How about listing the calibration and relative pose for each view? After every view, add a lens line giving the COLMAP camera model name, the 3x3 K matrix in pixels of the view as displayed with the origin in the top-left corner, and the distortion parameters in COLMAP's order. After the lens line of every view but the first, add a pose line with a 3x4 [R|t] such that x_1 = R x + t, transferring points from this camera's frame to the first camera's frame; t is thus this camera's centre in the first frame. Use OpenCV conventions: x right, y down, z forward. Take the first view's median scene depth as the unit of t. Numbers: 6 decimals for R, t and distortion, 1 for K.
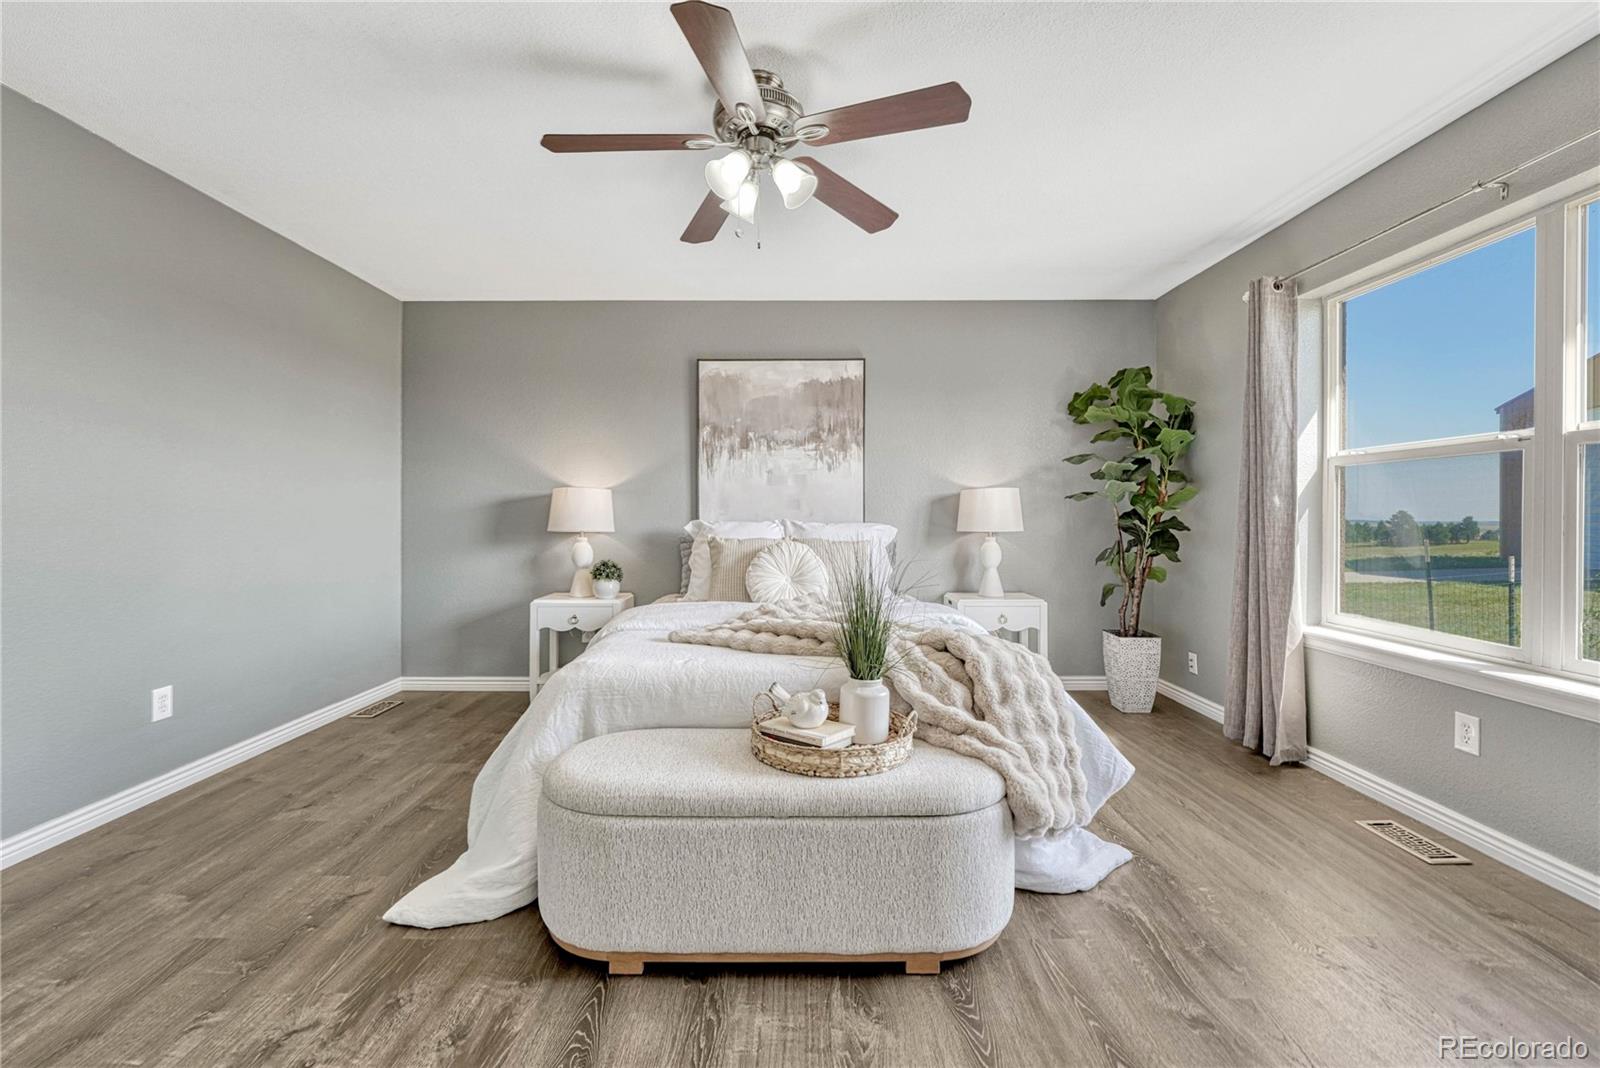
lens RADIAL K [[672.6, 0, 803.5], [0, 672.6, 520.1], [0, 0, 1]] dist [-0.006691, 0.000113]
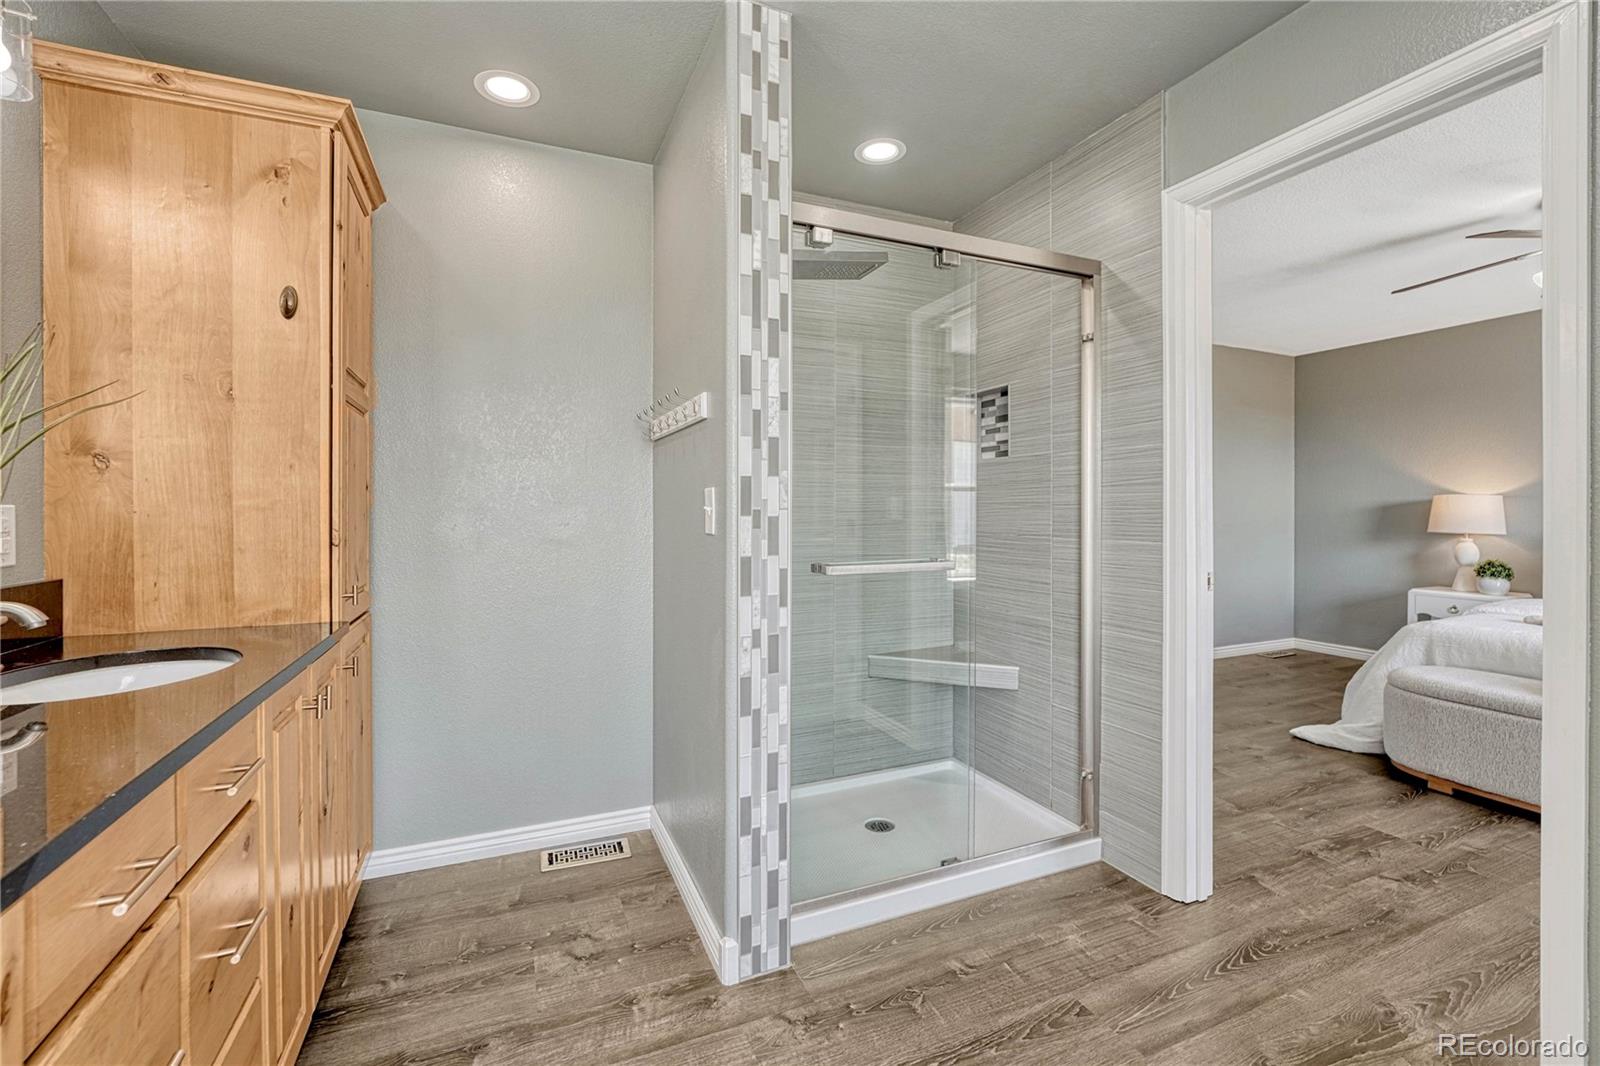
lens RADIAL K [[672.6, 0, 807.2], [0, 672.6, 508.0], [0, 0, 1]] dist [-0.006691, 0.000113]
pose [[0.399978, -0.002804, -0.916521, 0.265212], [-0.005583, 0.999969, -0.005495, -0.013563], [0.916508, 0.007315, 0.399950, -0.476008]]
